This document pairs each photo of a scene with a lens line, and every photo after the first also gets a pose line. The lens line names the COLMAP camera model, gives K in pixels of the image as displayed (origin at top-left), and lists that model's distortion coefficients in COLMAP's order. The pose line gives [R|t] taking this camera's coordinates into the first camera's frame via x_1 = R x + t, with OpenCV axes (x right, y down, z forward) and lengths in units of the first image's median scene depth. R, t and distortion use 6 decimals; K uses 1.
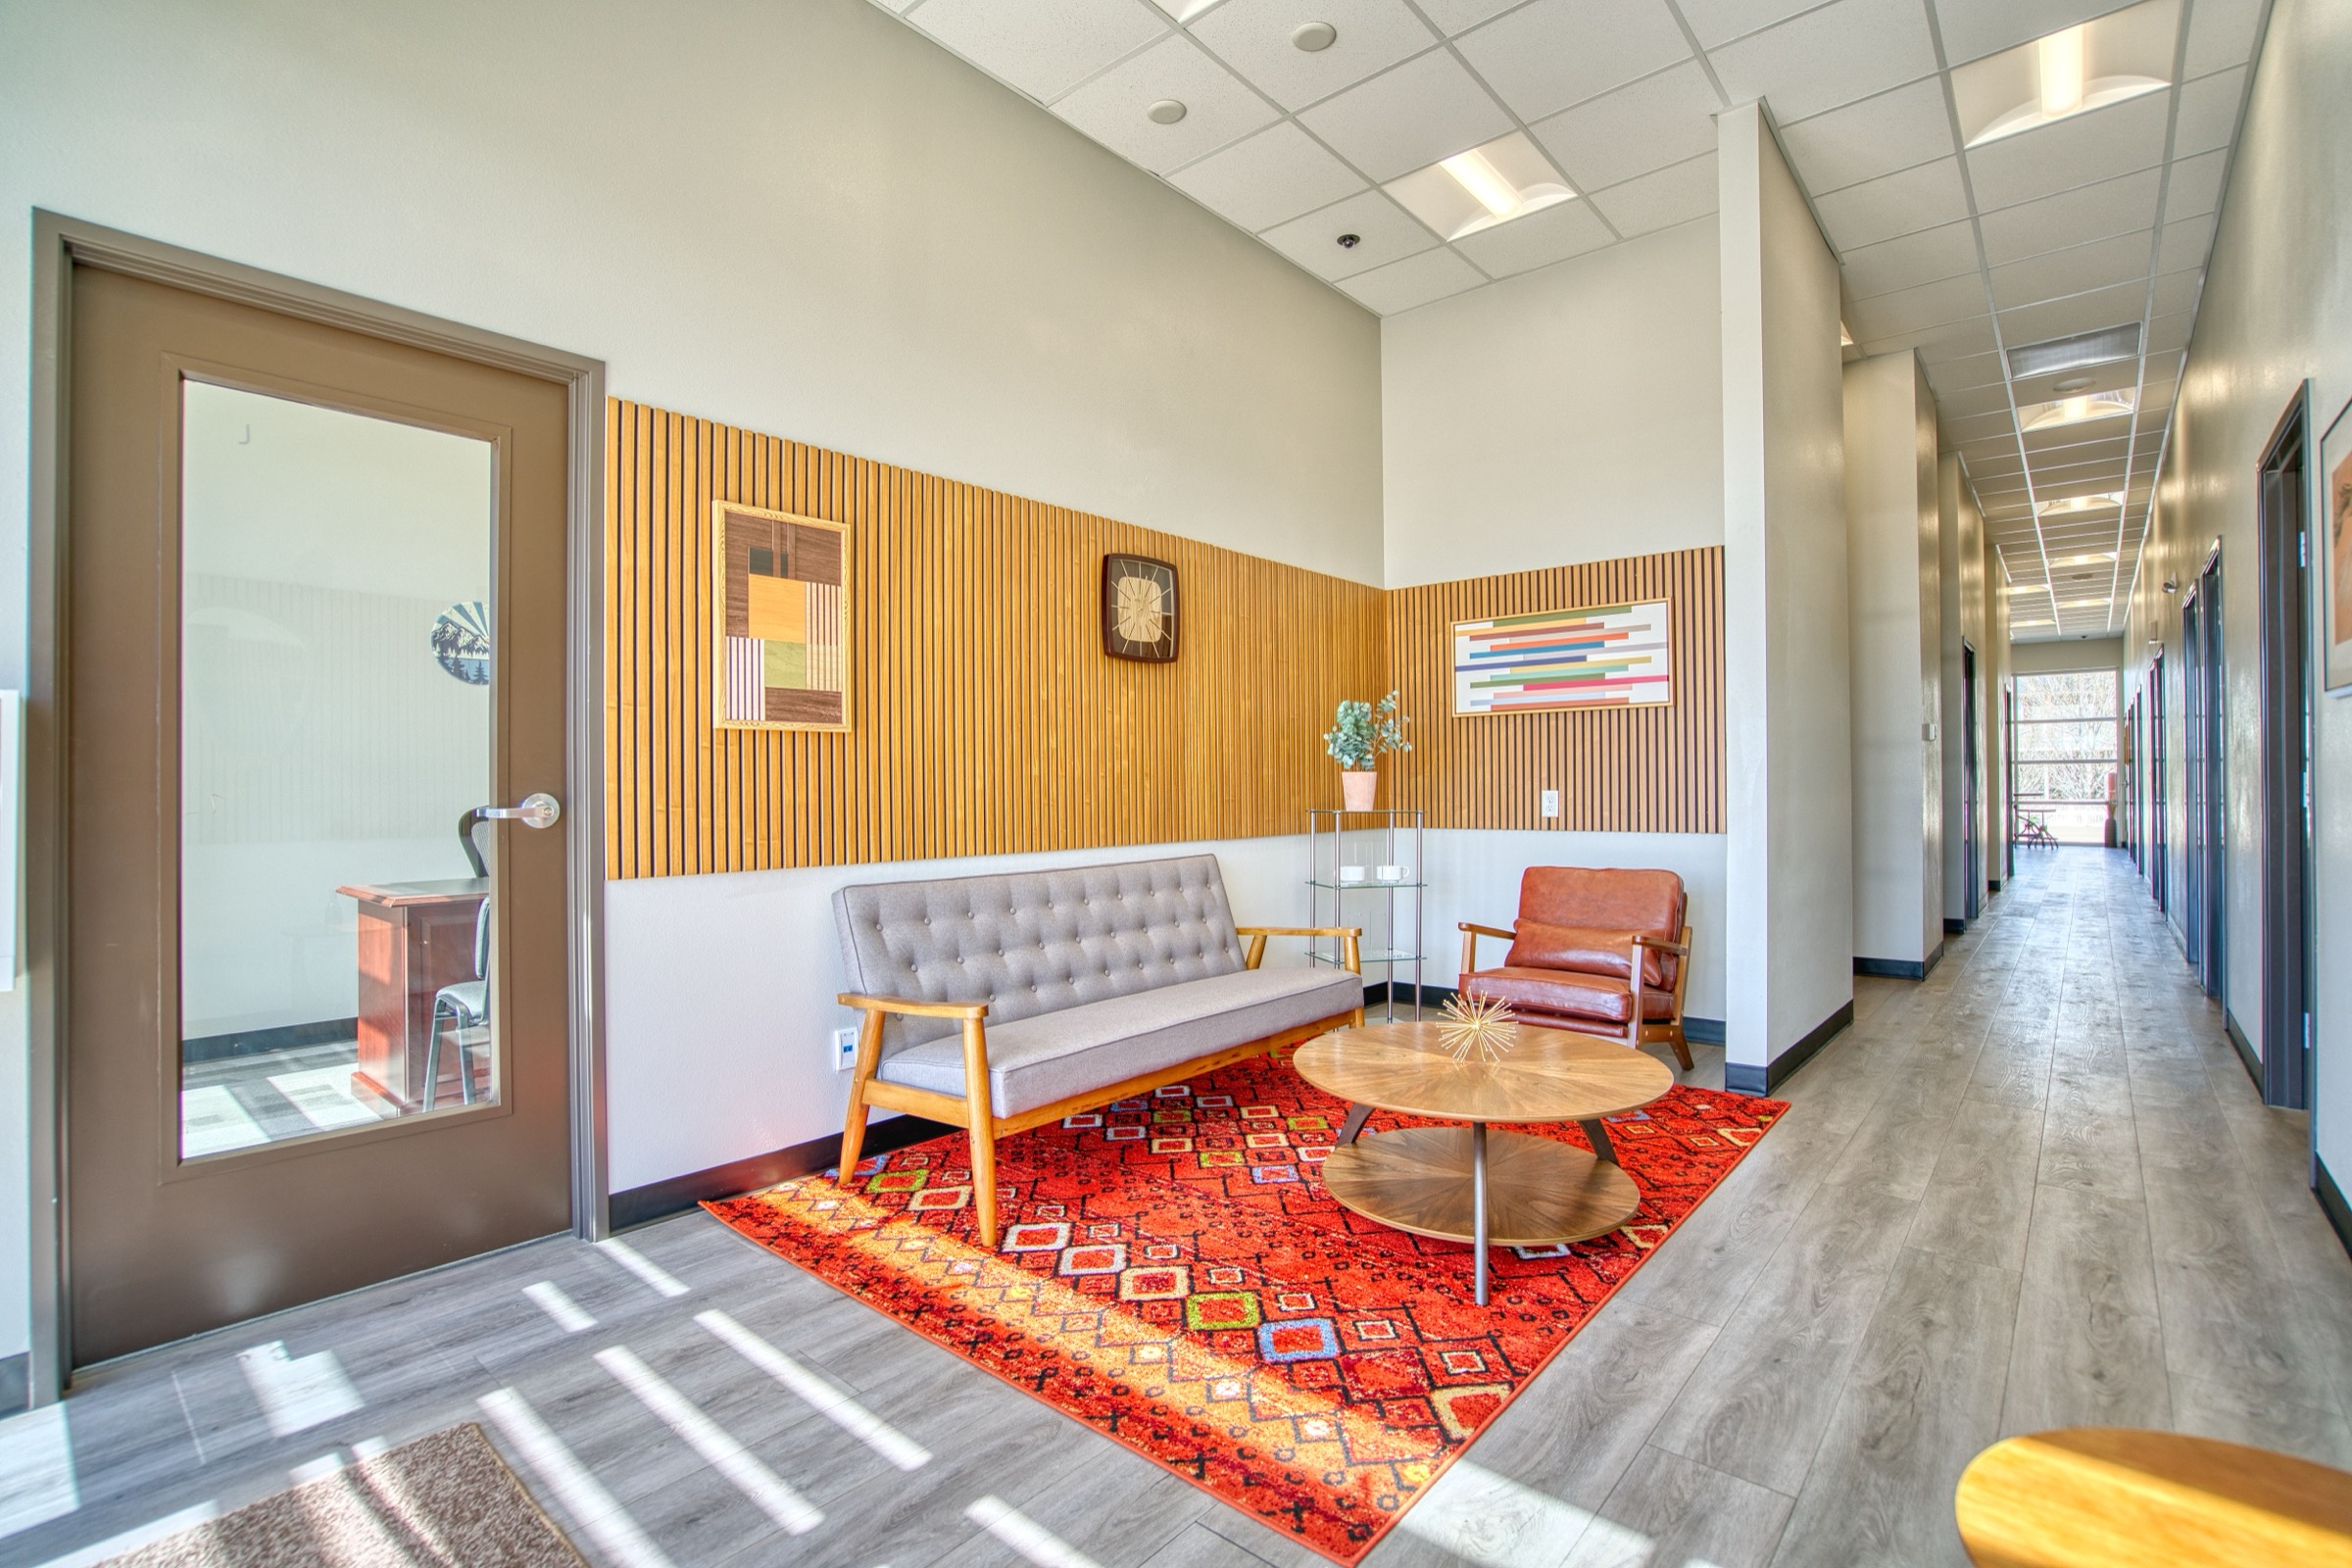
lens RADIAL K [[1071.4, 0, 1175.3], [0, 1071.4, 783.0], [0, 0, 1]] dist [-0.026599, 0.000100]
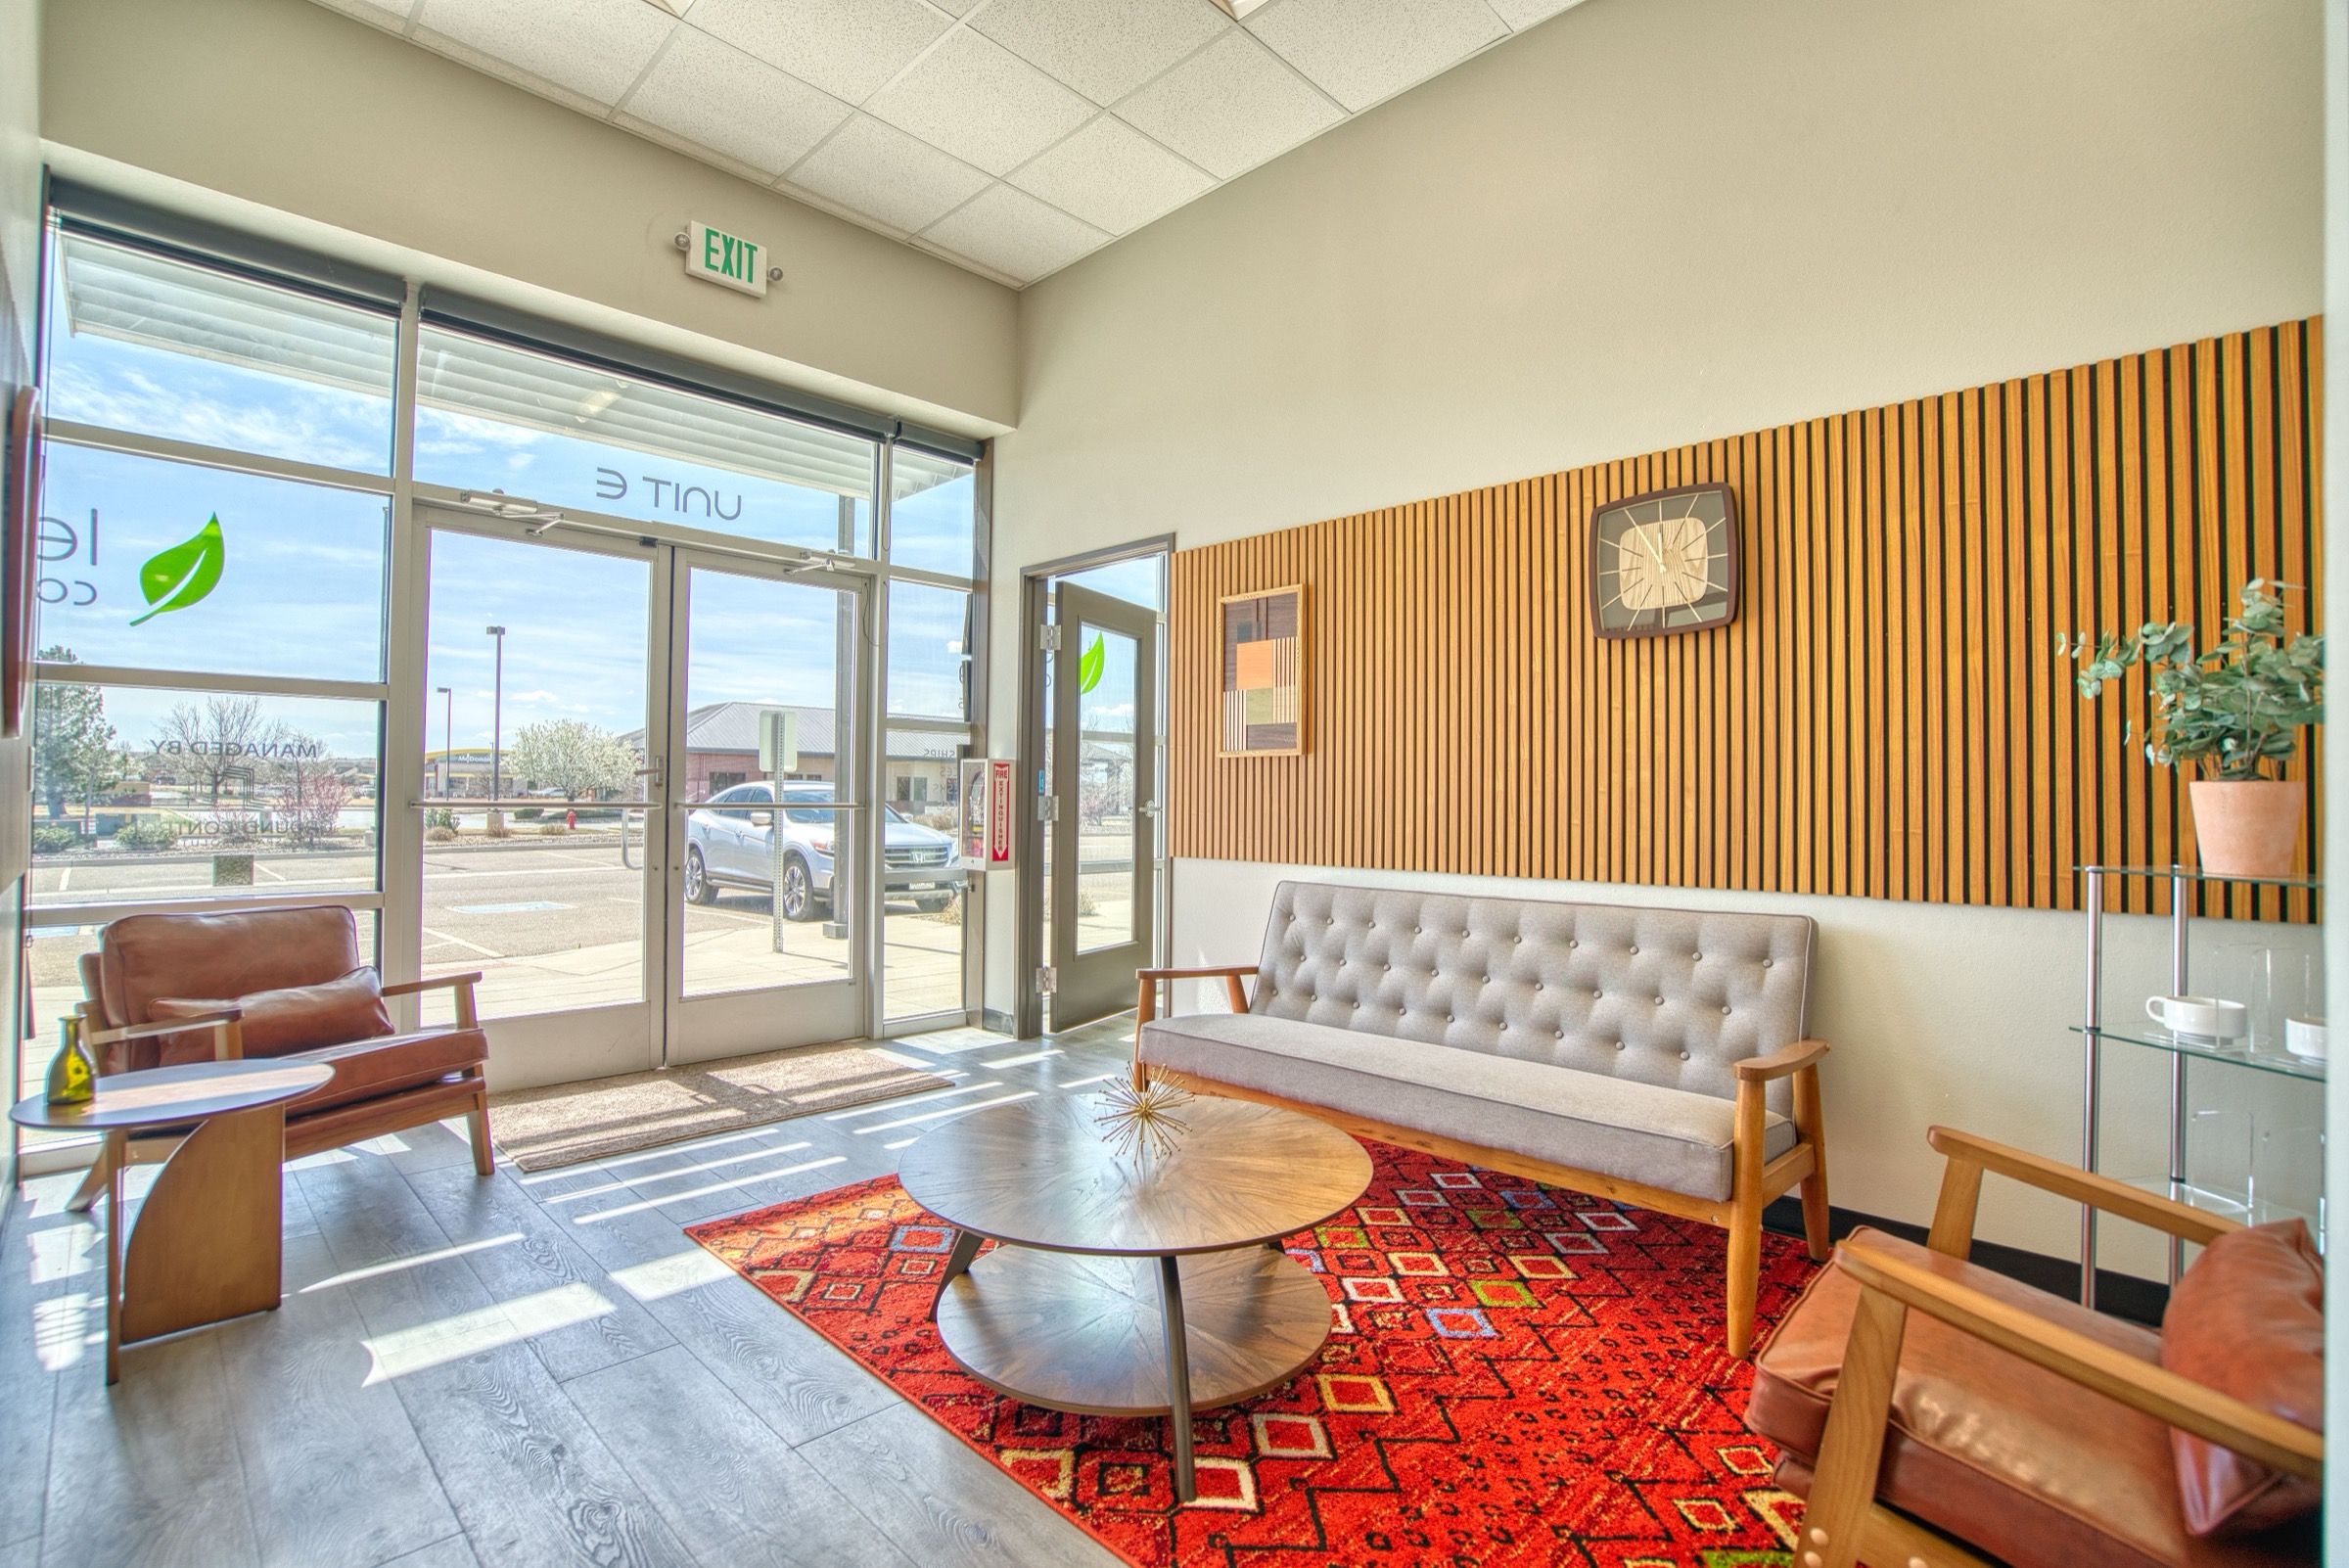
lens RADIAL K [[1070.1, 0, 1158.7], [0, 1070.1, 779.1], [0, 0, 1]] dist [-0.026599, 0.000100]
pose [[-0.059230, -0.007615, -0.998215, 0.936360], [-0.003174, 0.999967, -0.007440, -0.010371], [0.998239, 0.002728, -0.059252, 0.927478]]
